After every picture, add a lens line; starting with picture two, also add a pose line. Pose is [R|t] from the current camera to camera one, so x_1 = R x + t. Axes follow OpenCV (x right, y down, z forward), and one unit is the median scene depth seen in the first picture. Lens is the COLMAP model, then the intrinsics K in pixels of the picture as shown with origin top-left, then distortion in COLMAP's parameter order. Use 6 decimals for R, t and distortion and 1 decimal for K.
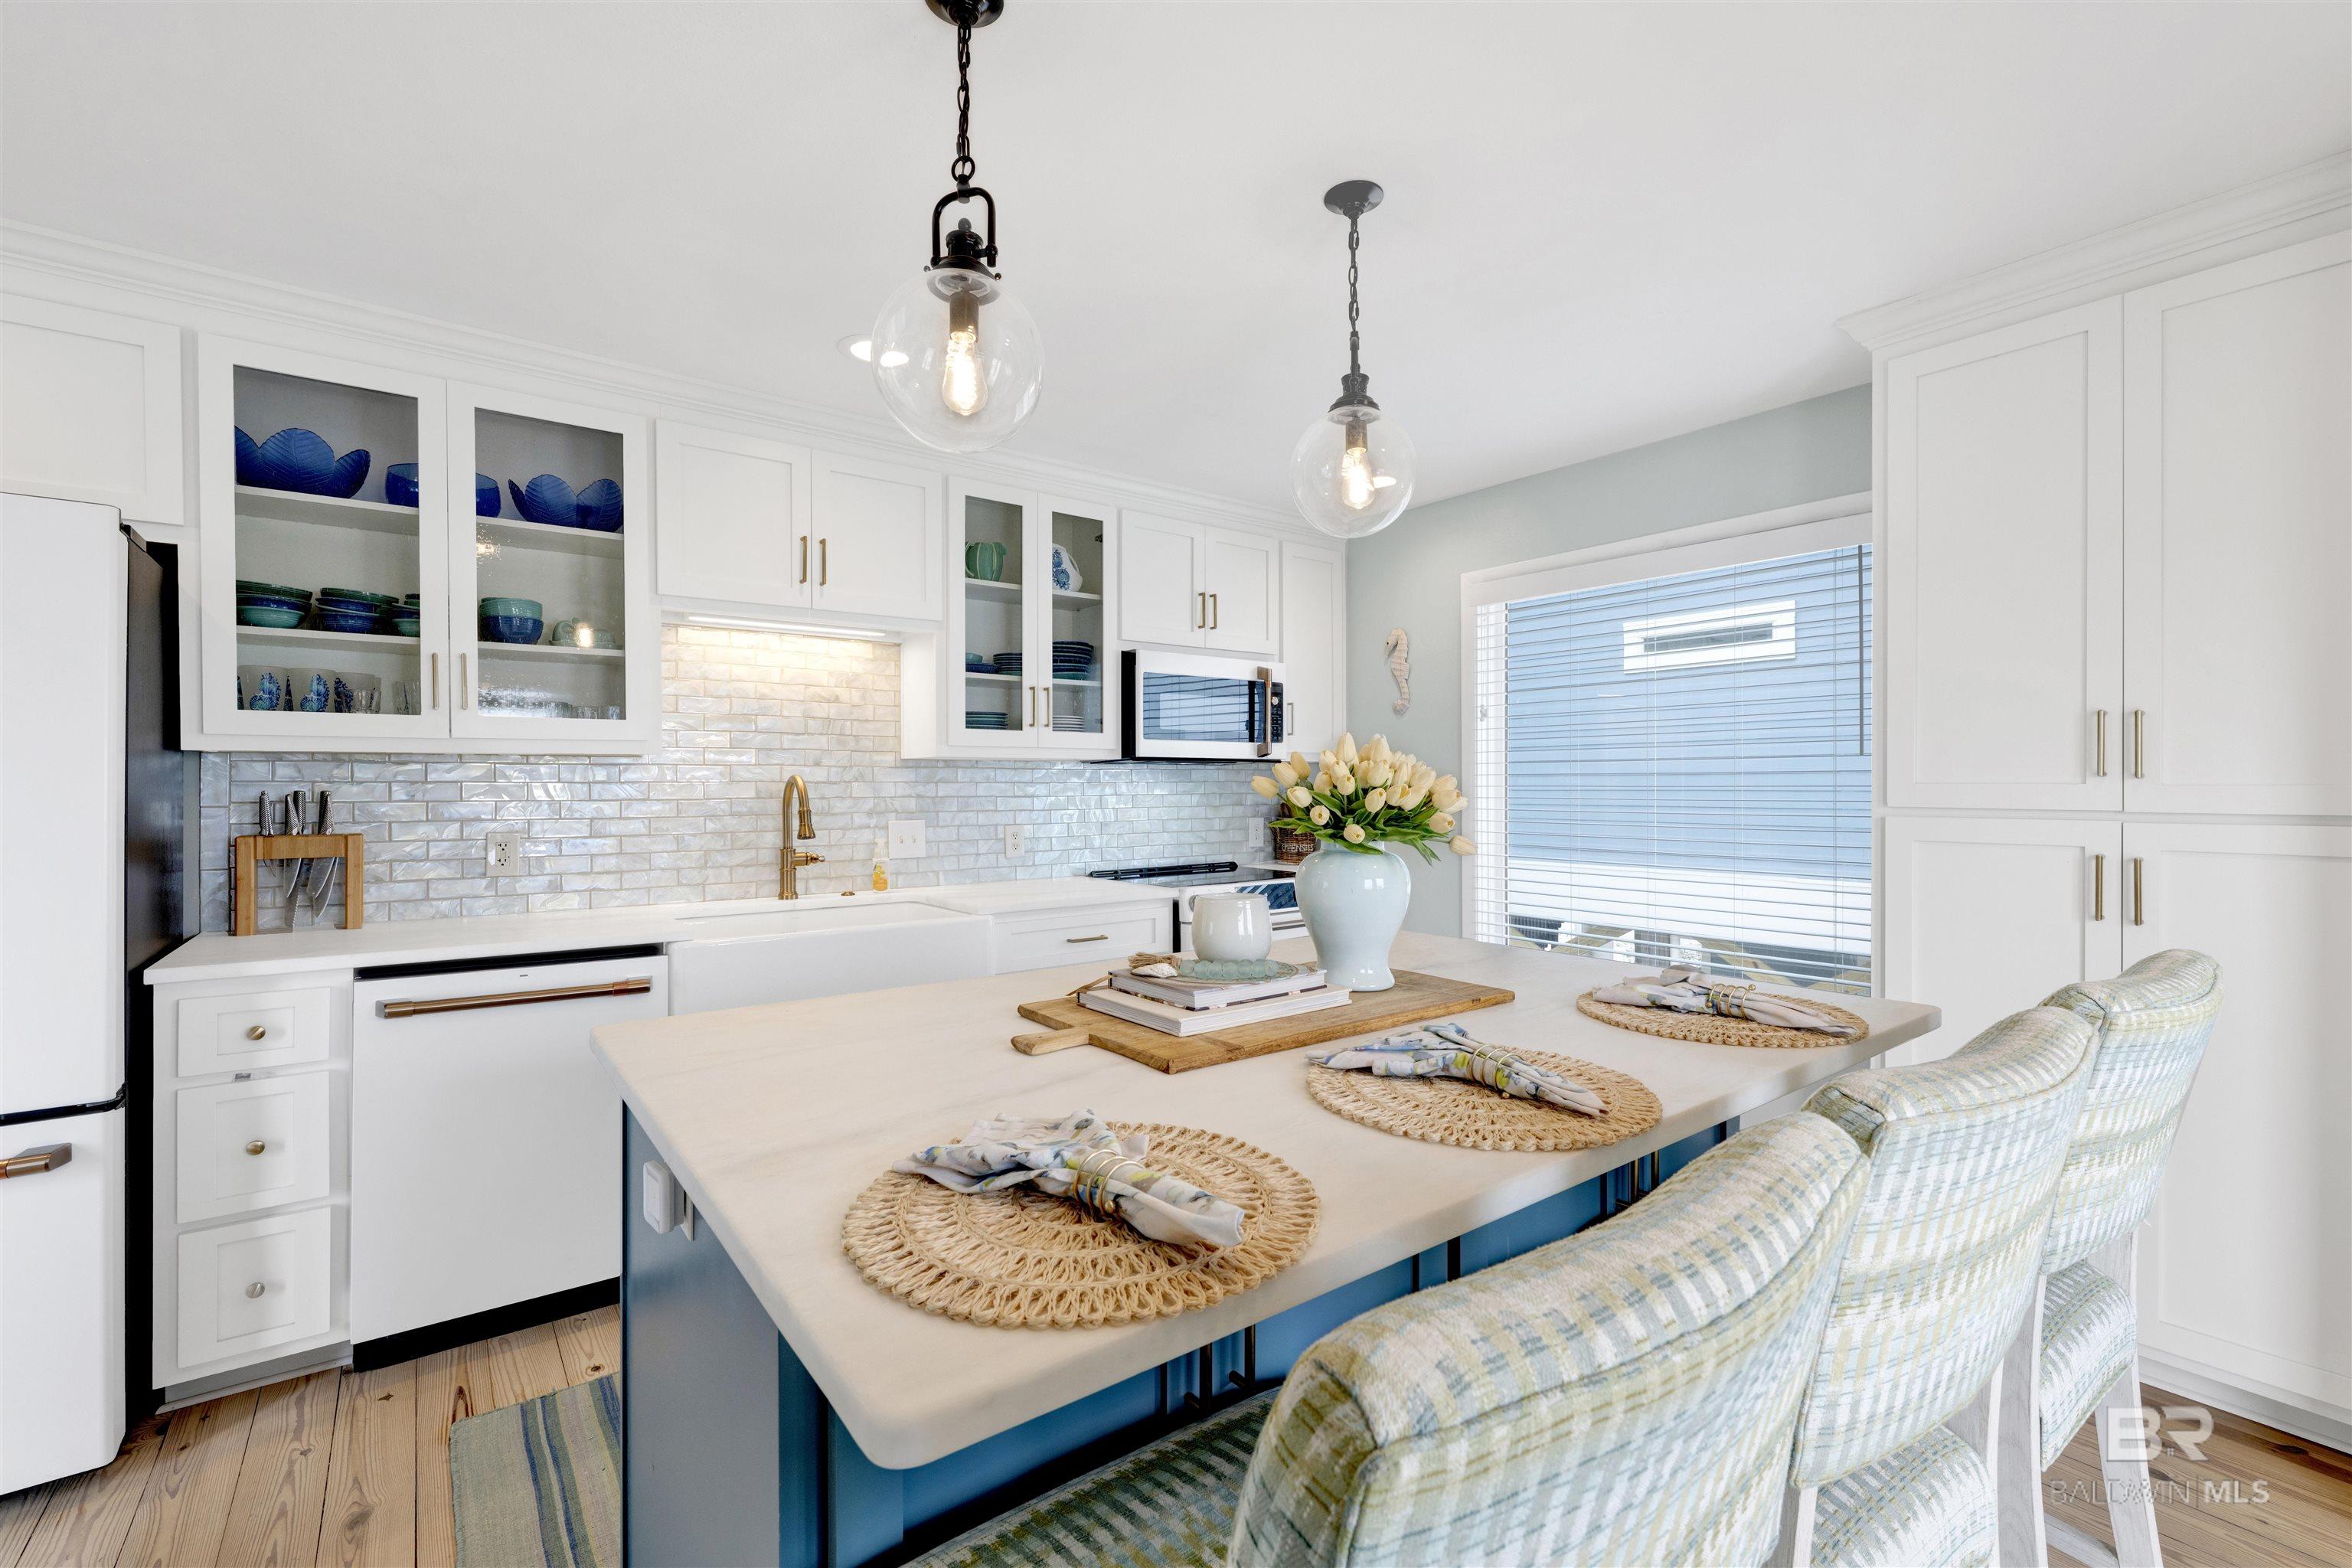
lens RADIAL K [[1014.4, 0, 1168.8], [0, 1014.4, 795.5], [0, 0, 1]] dist [-0.001558, 0.000064]
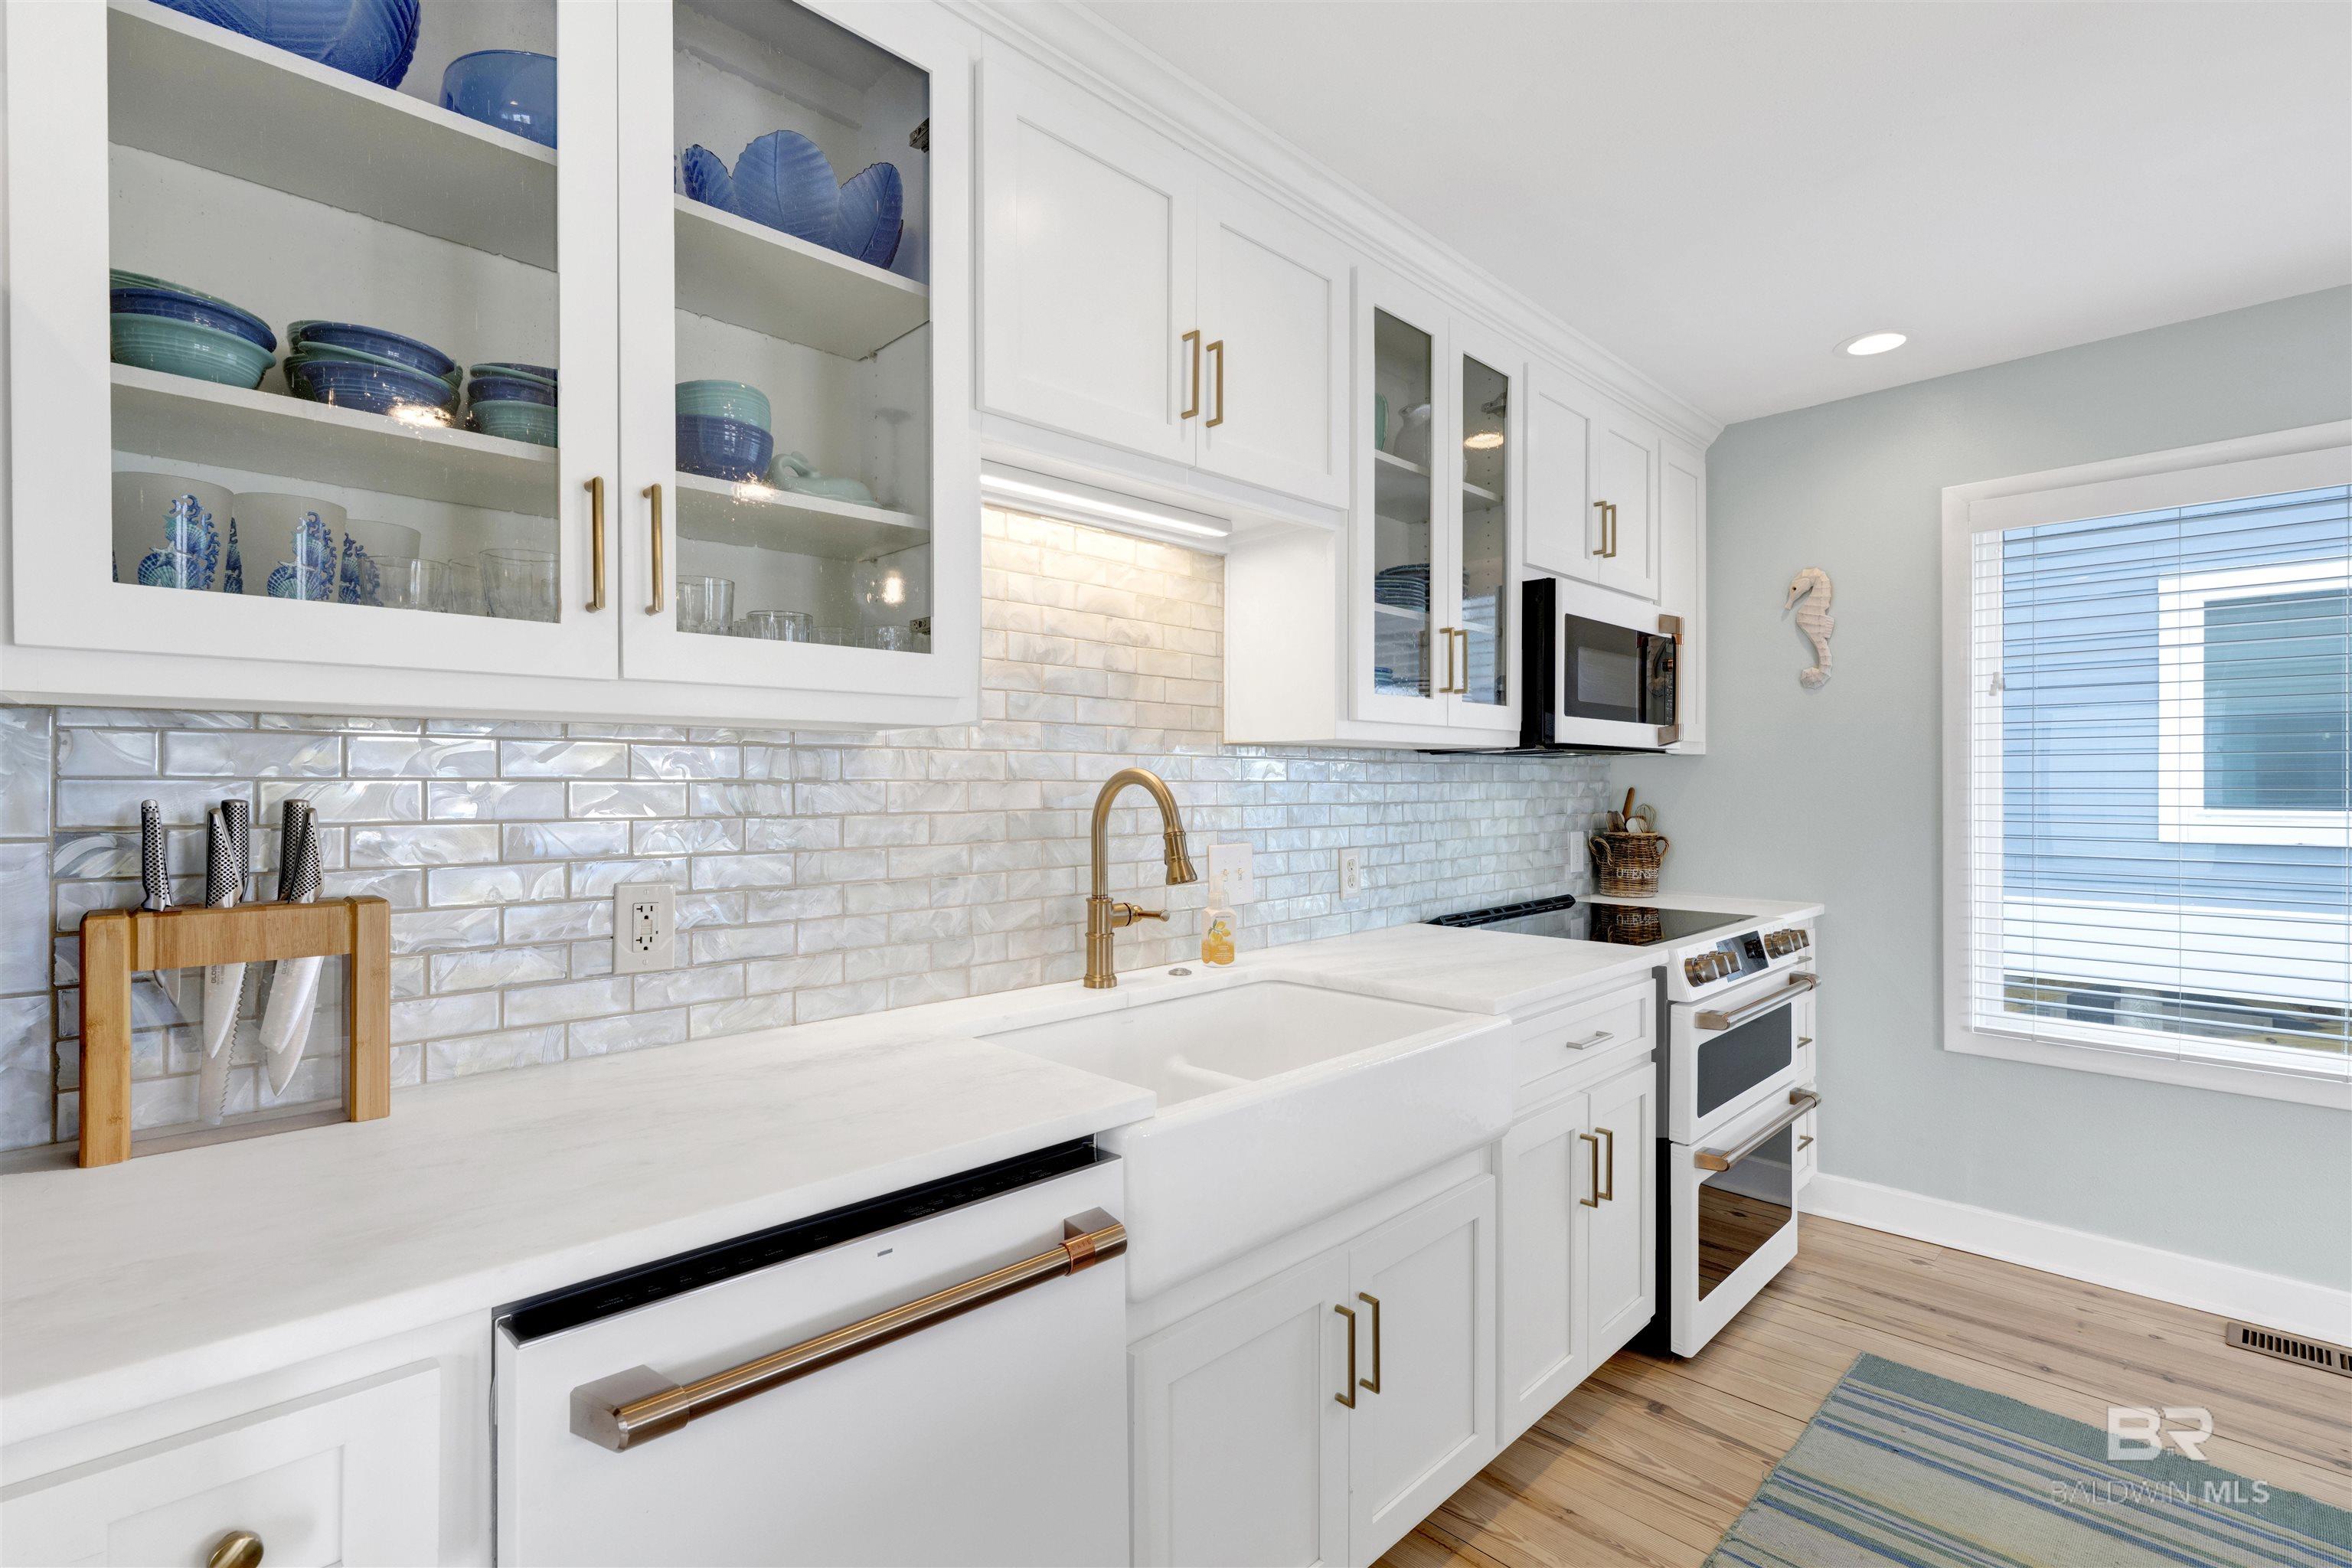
lens RADIAL K [[1066.9, 0, 1166.8], [0, 1066.9, 787.9], [0, 0, 1]] dist [-0.004645, -0.000582]
pose [[0.992193, -0.002798, 0.124683, -0.401595], [0.004419, 0.999909, -0.012733, -0.001476], [-0.124636, 0.013185, 0.992115, 0.389718]]
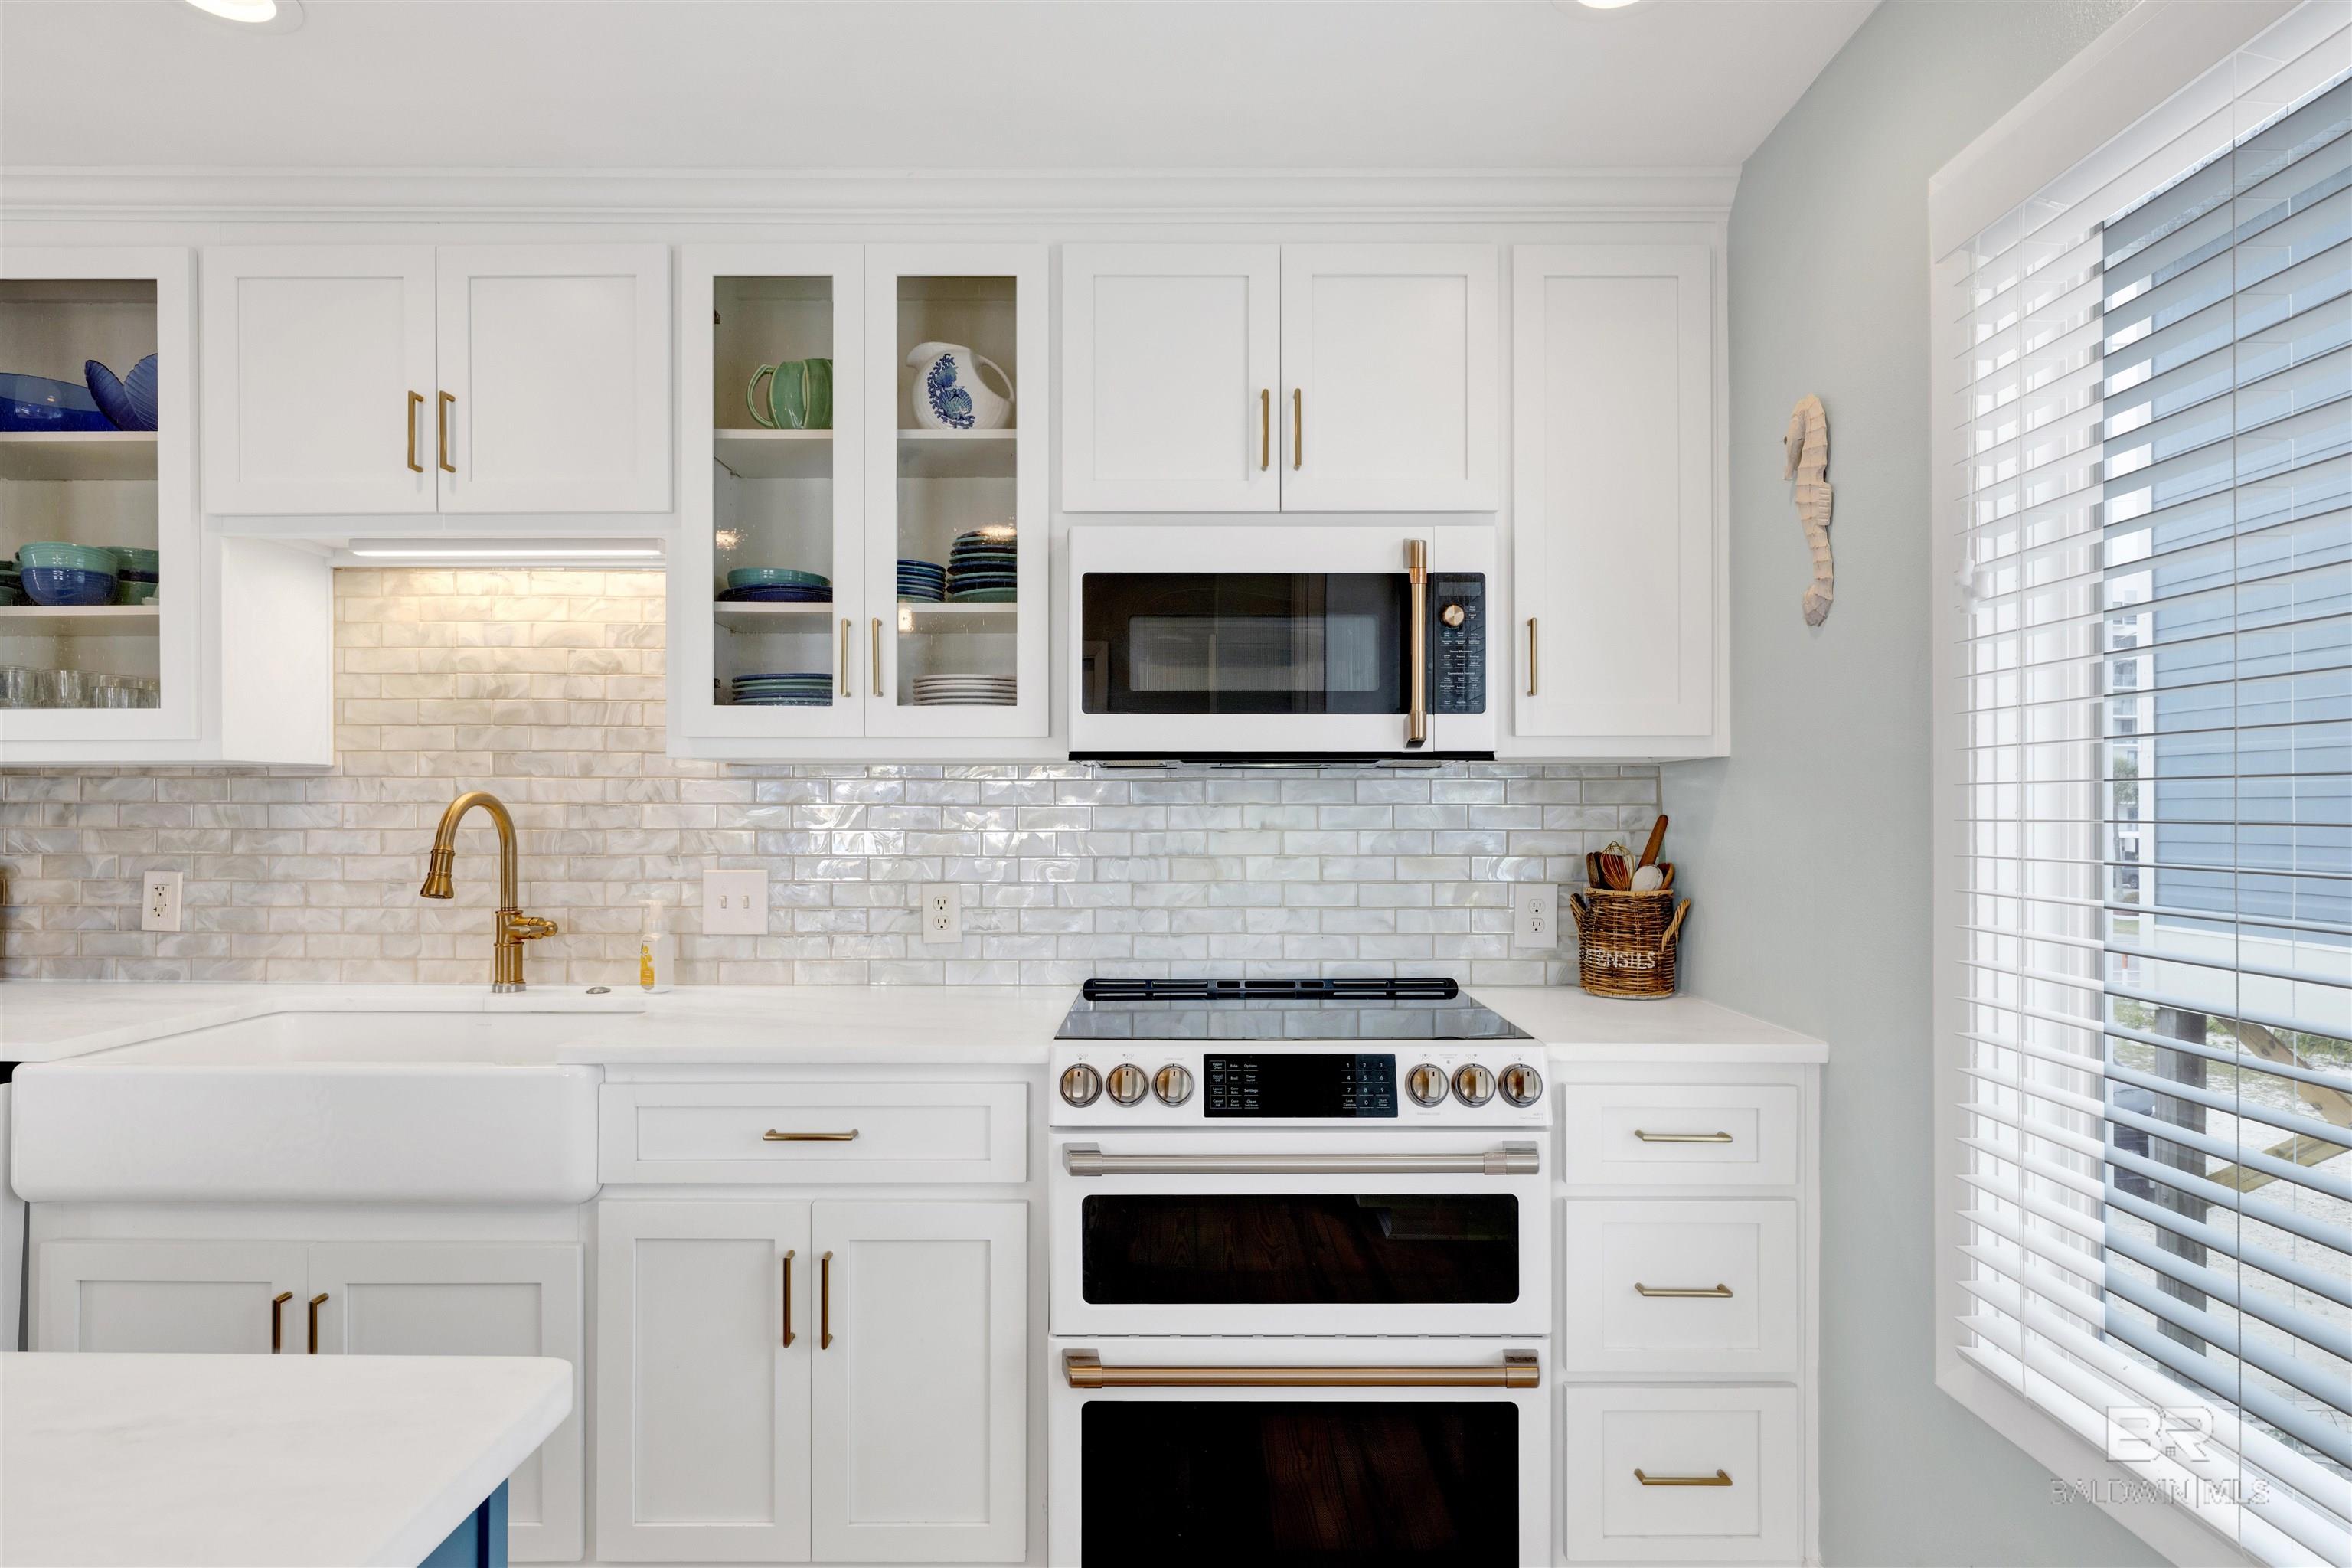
lens RADIAL K [[1240.9, 0, 1168.4], [0, 1240.9, 809.4], [0, 0, 1]] dist [0.000909, -0.000593]
pose [[0.793615, 0.004253, -0.608405, 0.397121], [-0.010386, 0.999925, -0.006558, -0.008540], [0.608331, 0.011524, 0.793600, 0.623898]]
